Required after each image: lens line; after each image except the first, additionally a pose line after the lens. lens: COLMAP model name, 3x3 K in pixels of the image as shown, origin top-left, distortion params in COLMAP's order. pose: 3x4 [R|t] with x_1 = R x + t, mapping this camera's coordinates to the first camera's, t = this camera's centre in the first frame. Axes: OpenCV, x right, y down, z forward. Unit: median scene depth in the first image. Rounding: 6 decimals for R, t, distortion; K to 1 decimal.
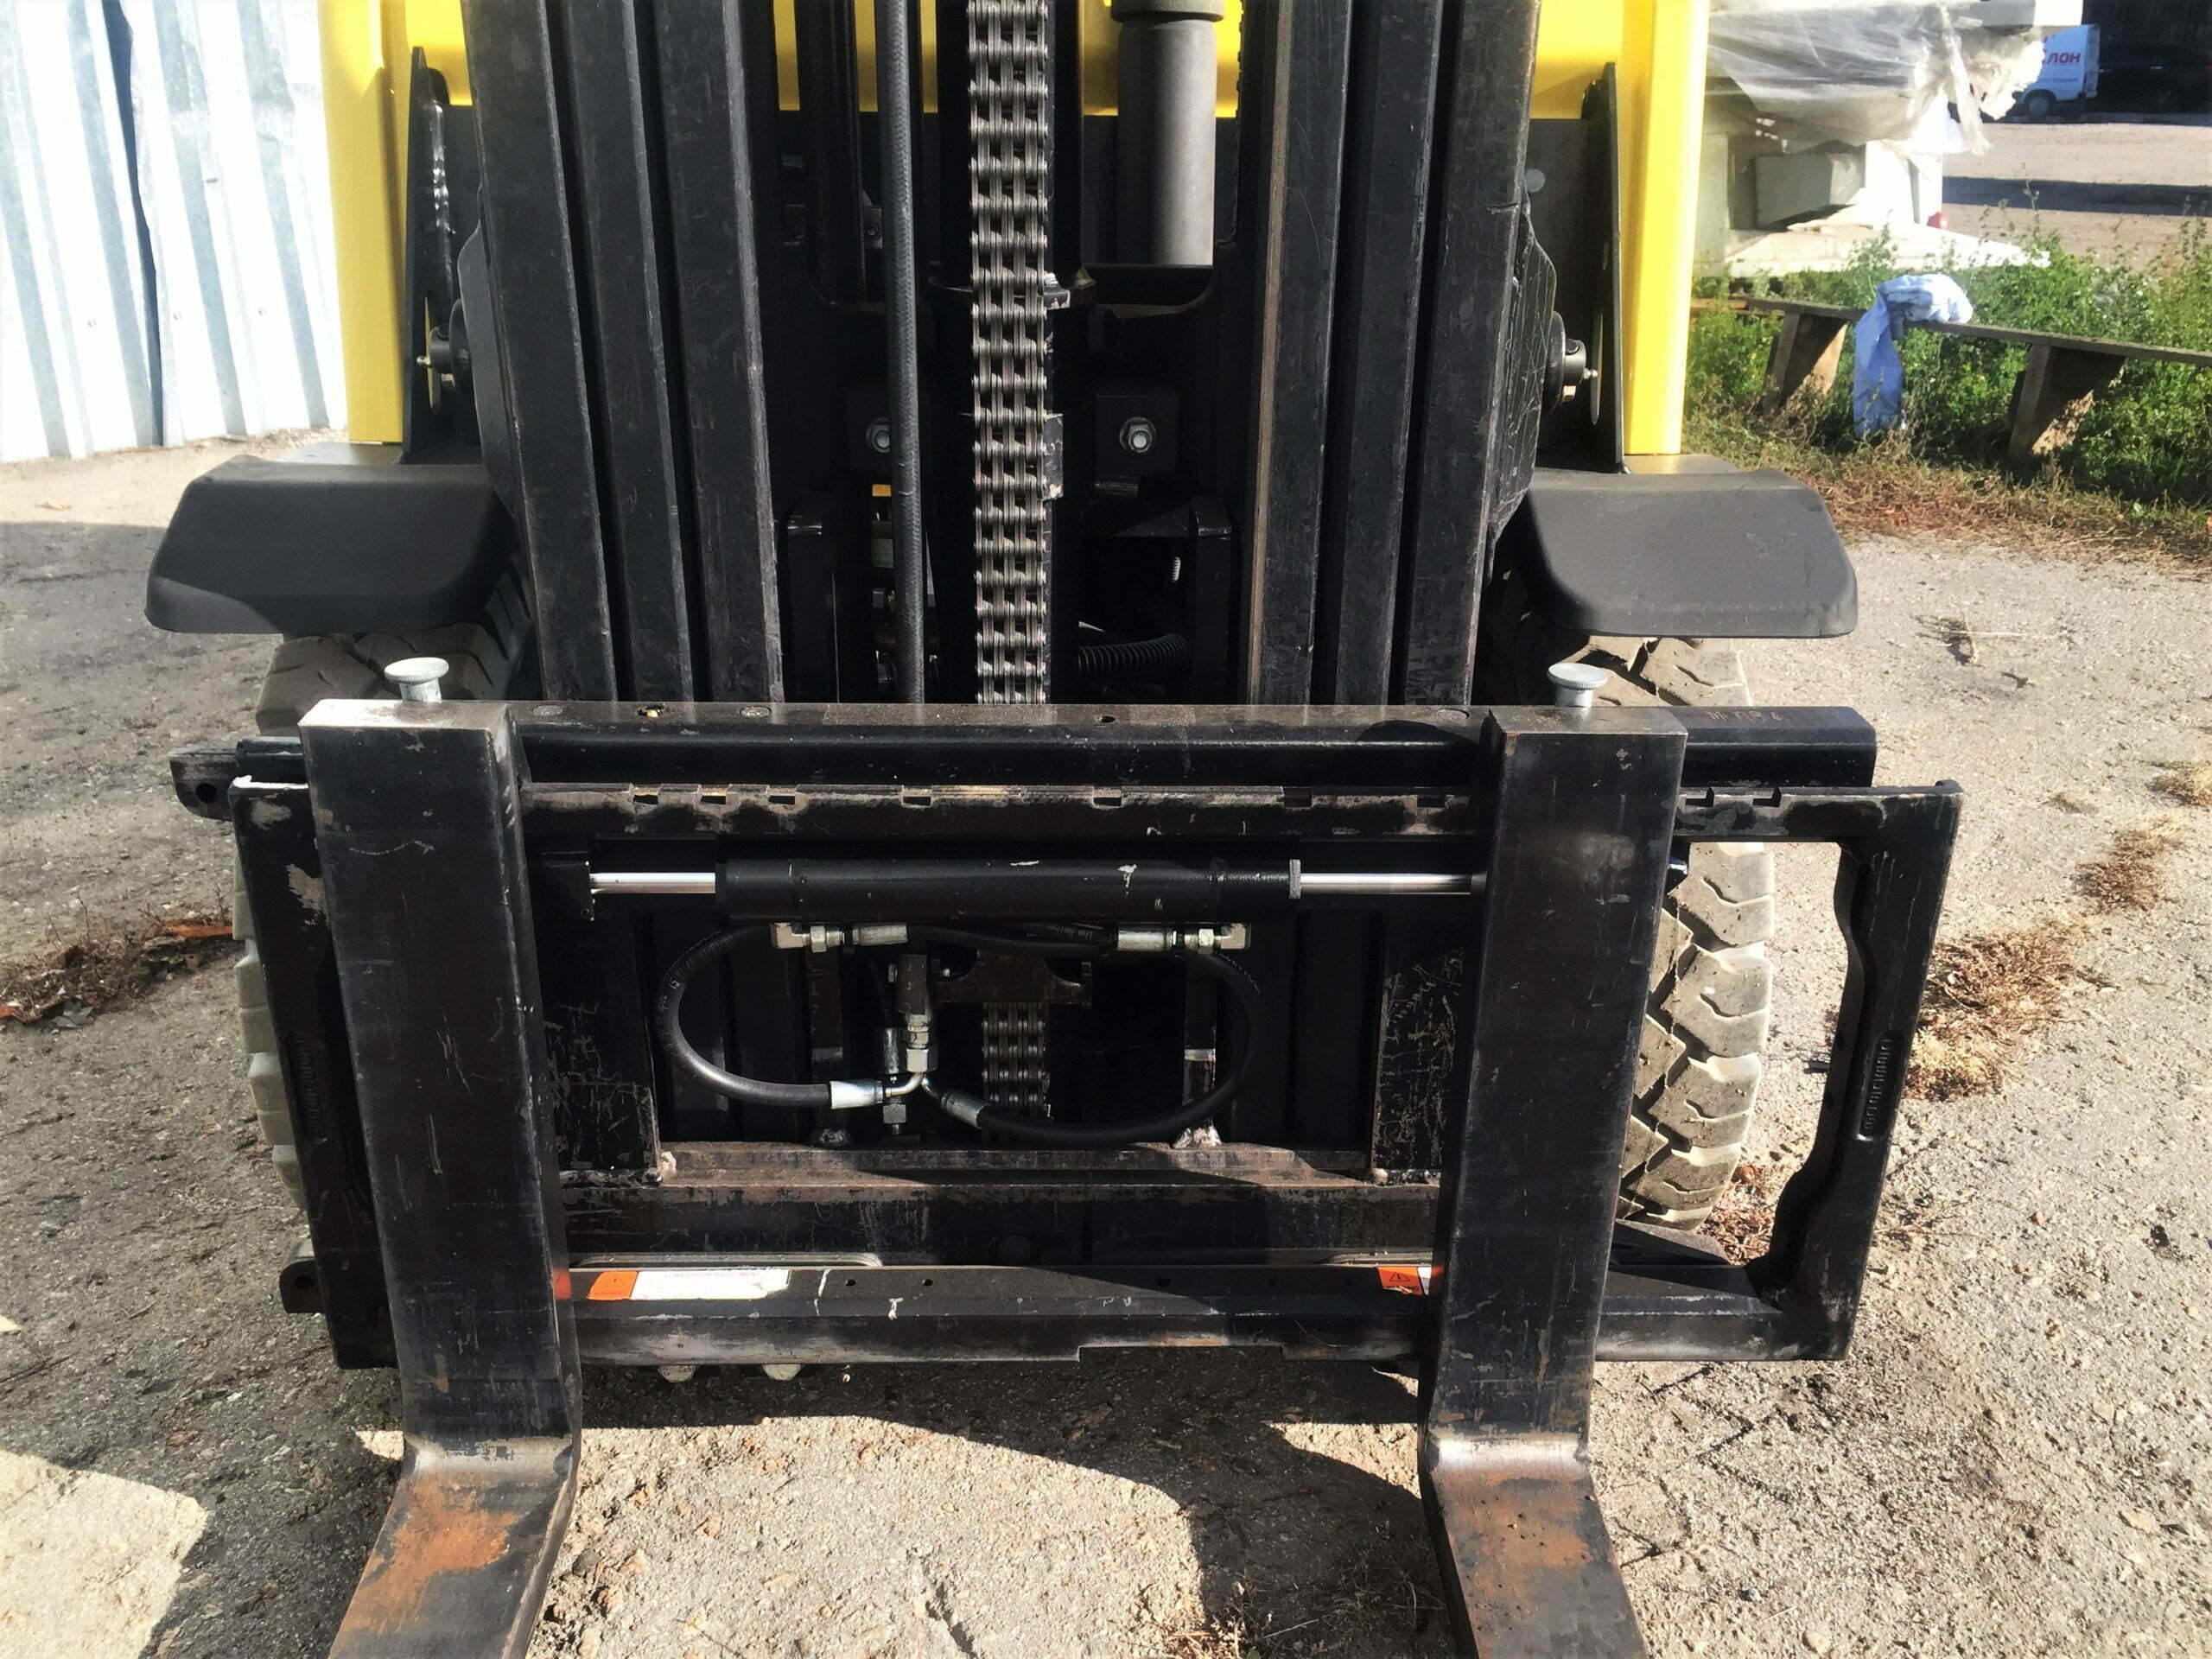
lens RADIAL K [[1902.7, 0, 1096.7], [0, 1902.7, 800.2], [0, 0, 1]] dist [0.087686, -0.115190]
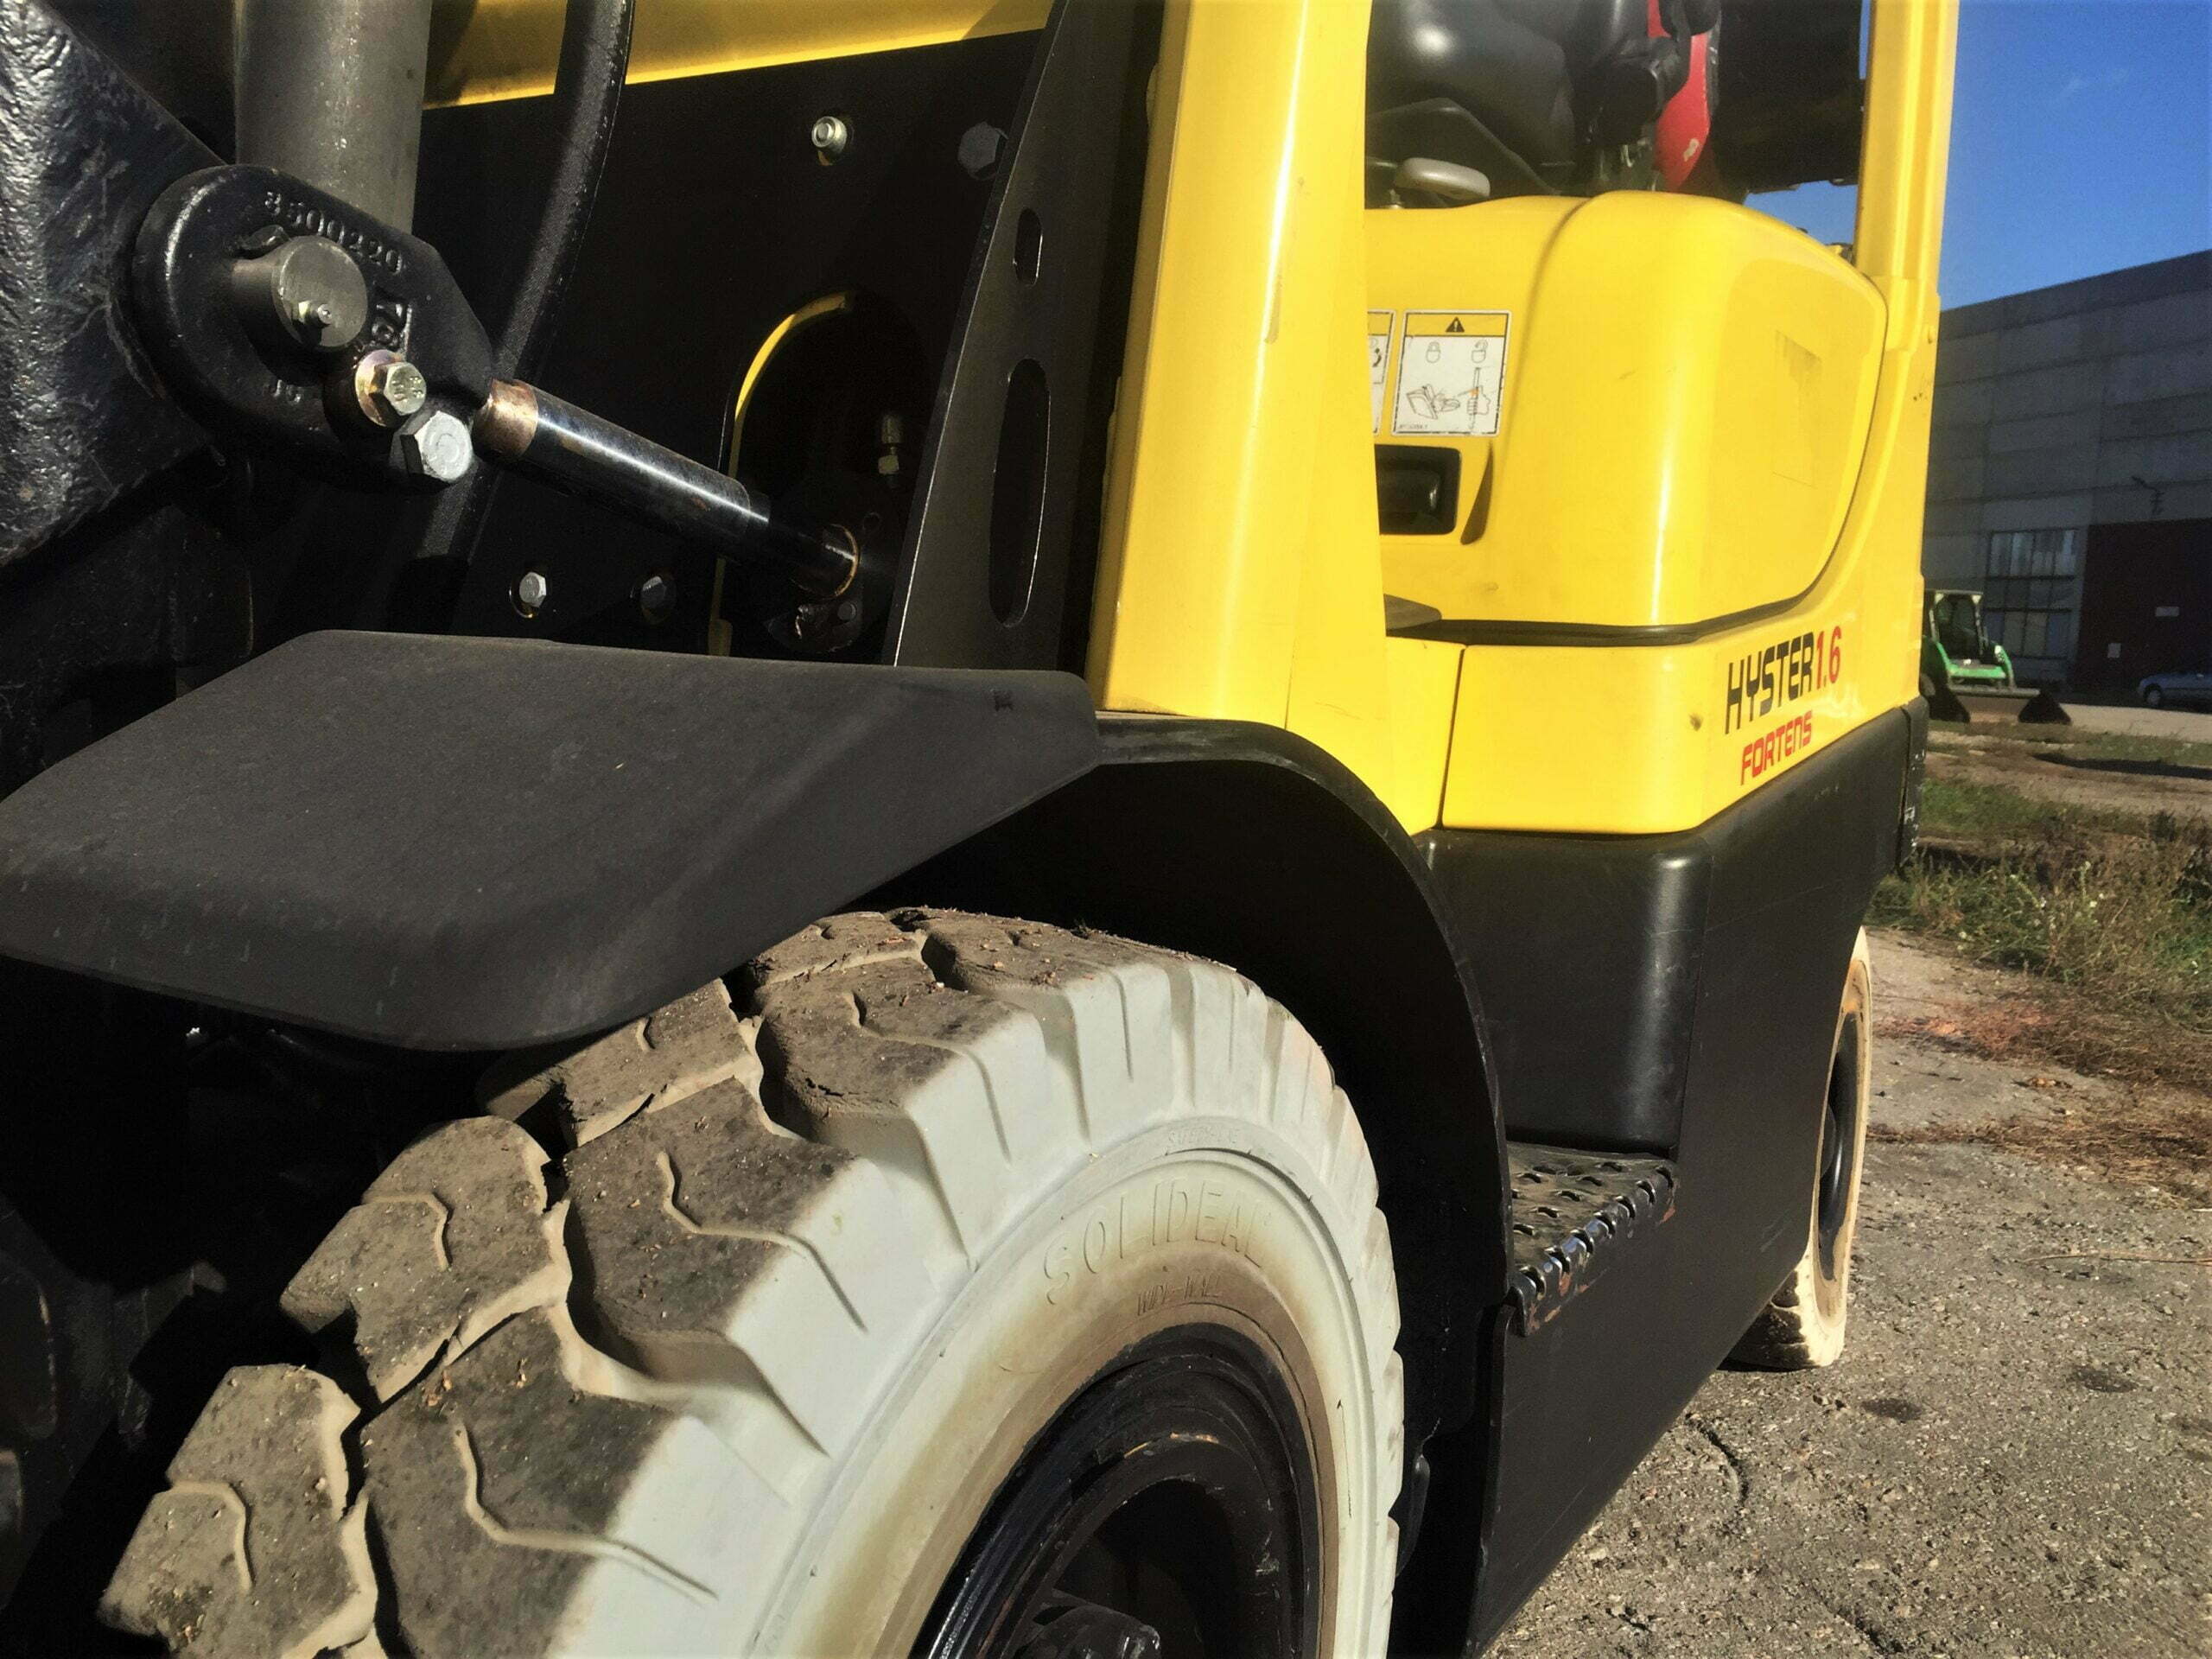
lens RADIAL K [[1902.7, 0, 1096.7], [0, 1902.7, 800.2], [0, 0, 1]] dist [0.087686, -0.115190]
pose [[0.850961, 0.082045, -0.518781, 0.682736], [-0.229893, 0.946265, -0.227444, -0.087223], [0.472244, 0.312811, 0.824097, 0.889194]]
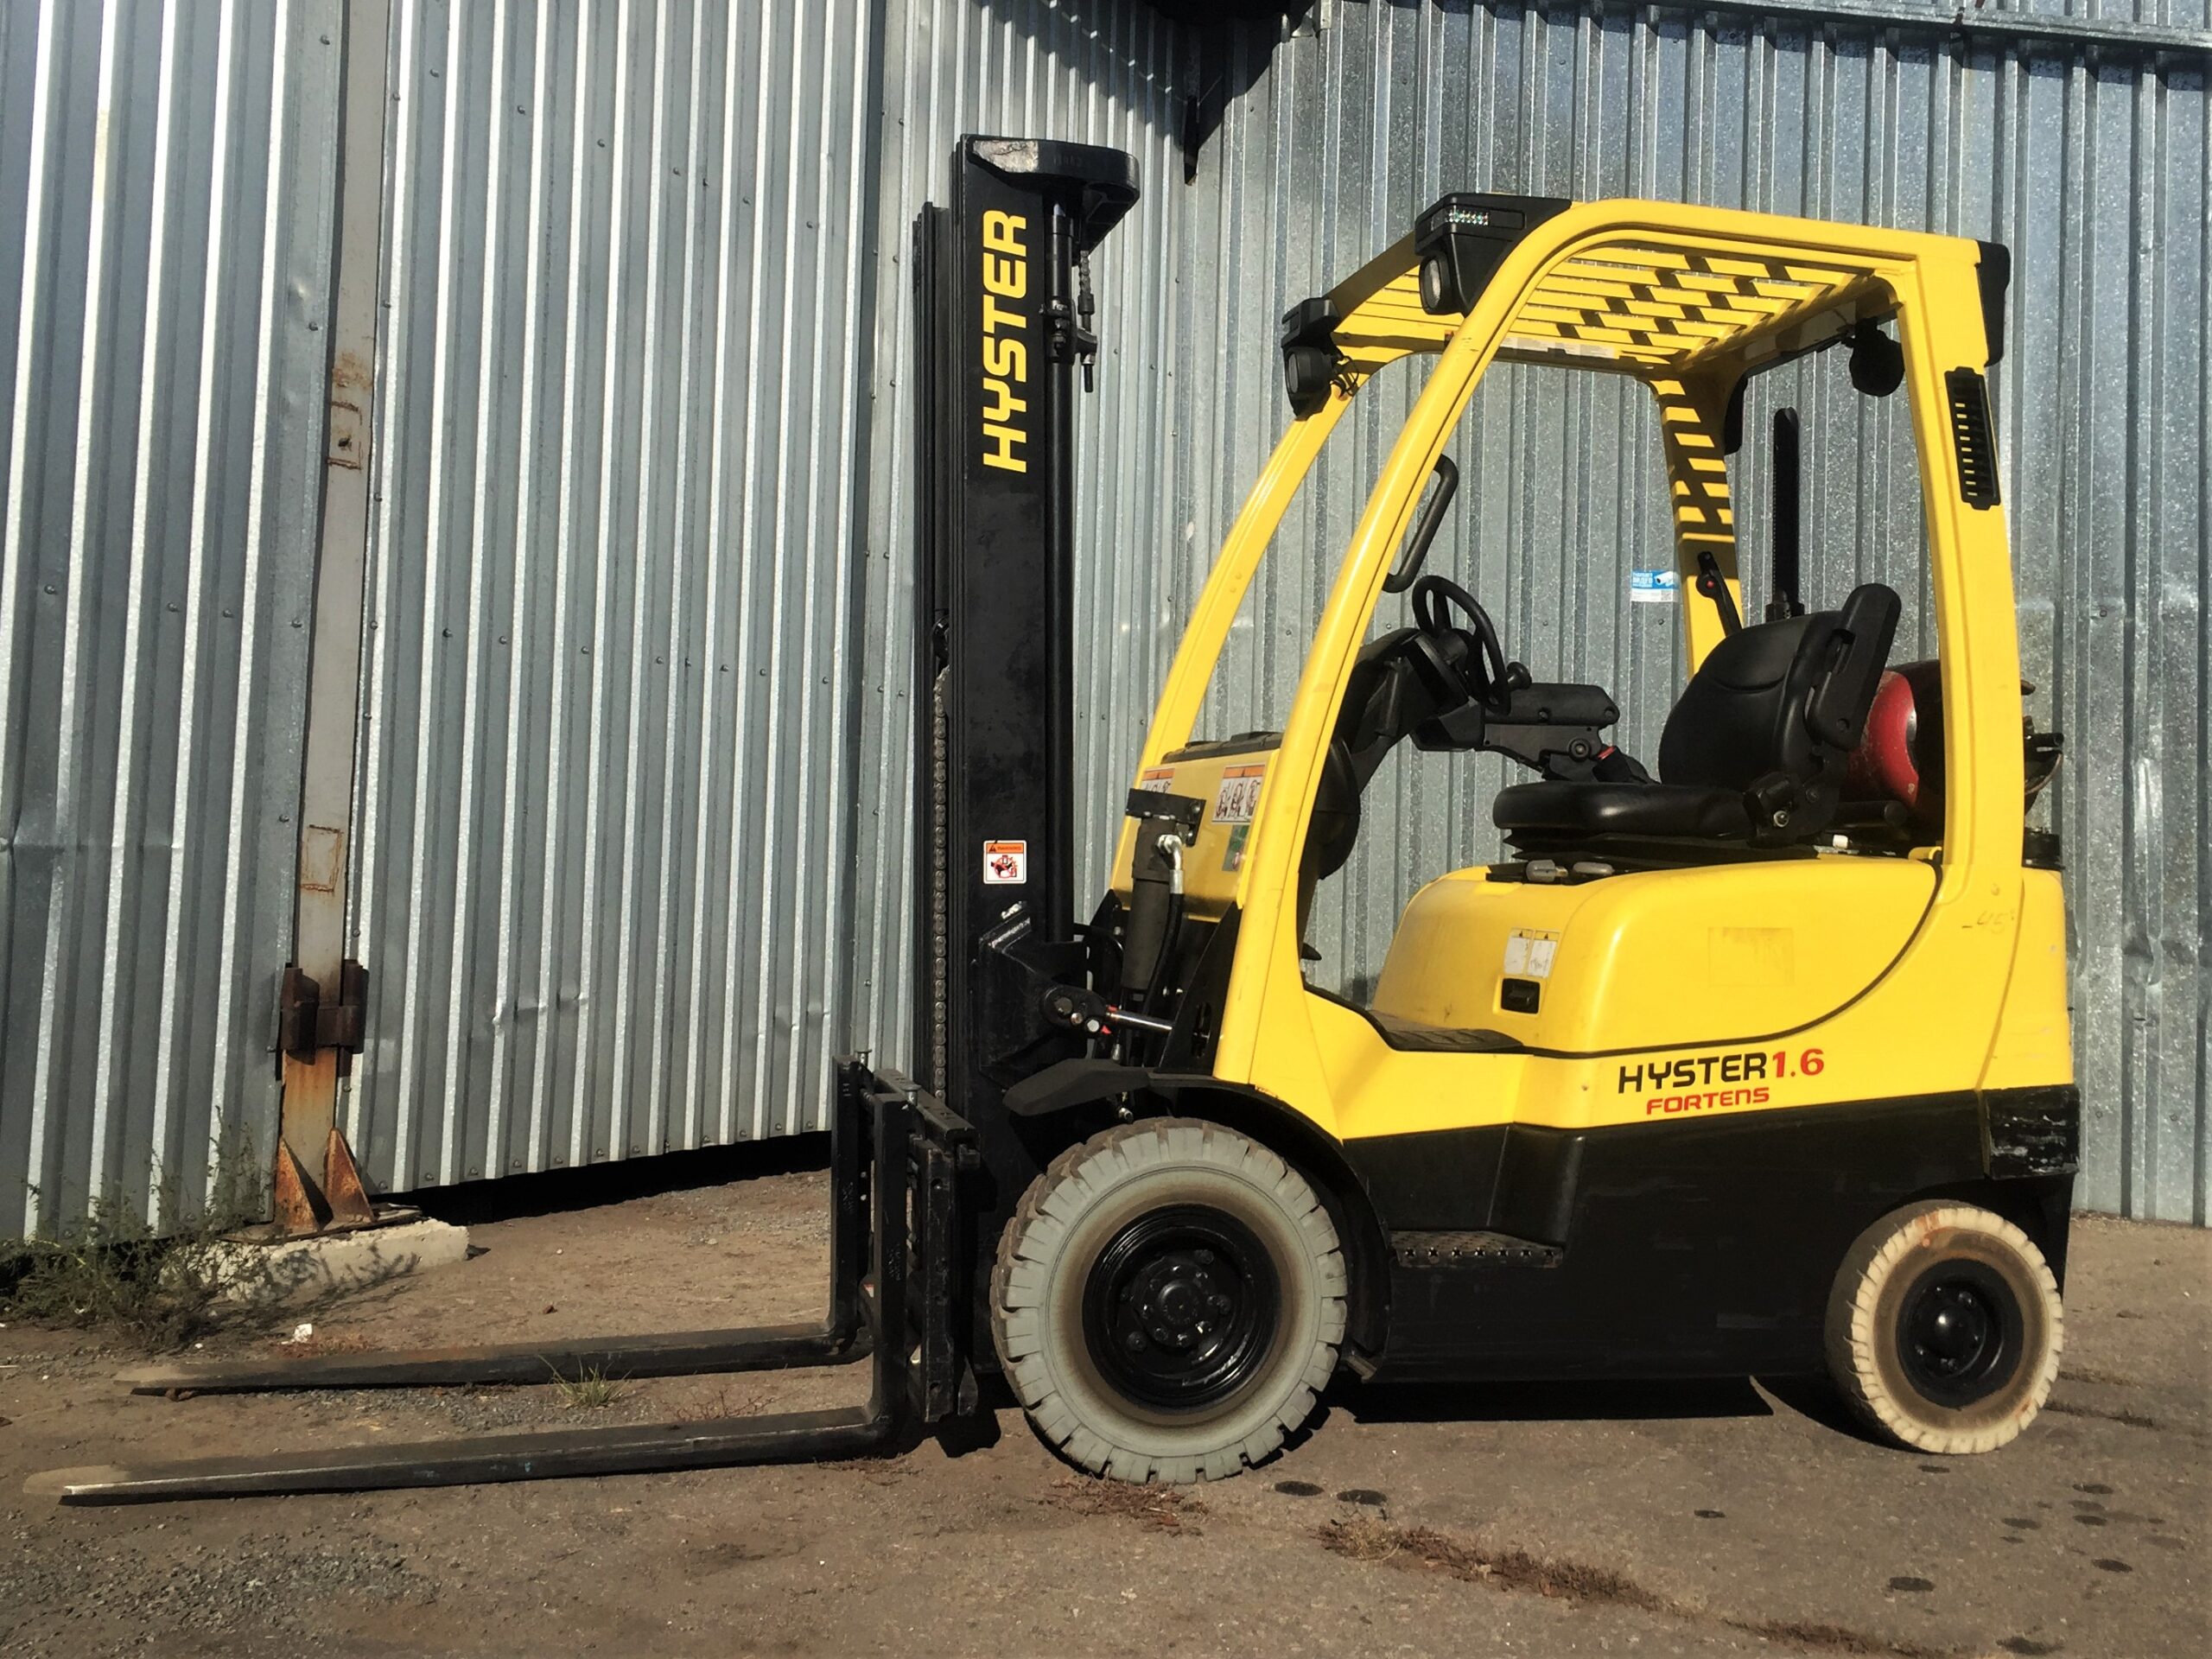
lens RADIAL K [[2244.5, 0, 1213.8], [0, 2244.5, 699.9], [0, 0, 1]] dist [0.088649, -0.109170]
pose [[0.255762, -0.068071, -0.964340, 3.629890], [-0.377151, 0.911450, -0.164365, -0.210483], [0.890137, 0.405740, 0.207441, 0.453131]]
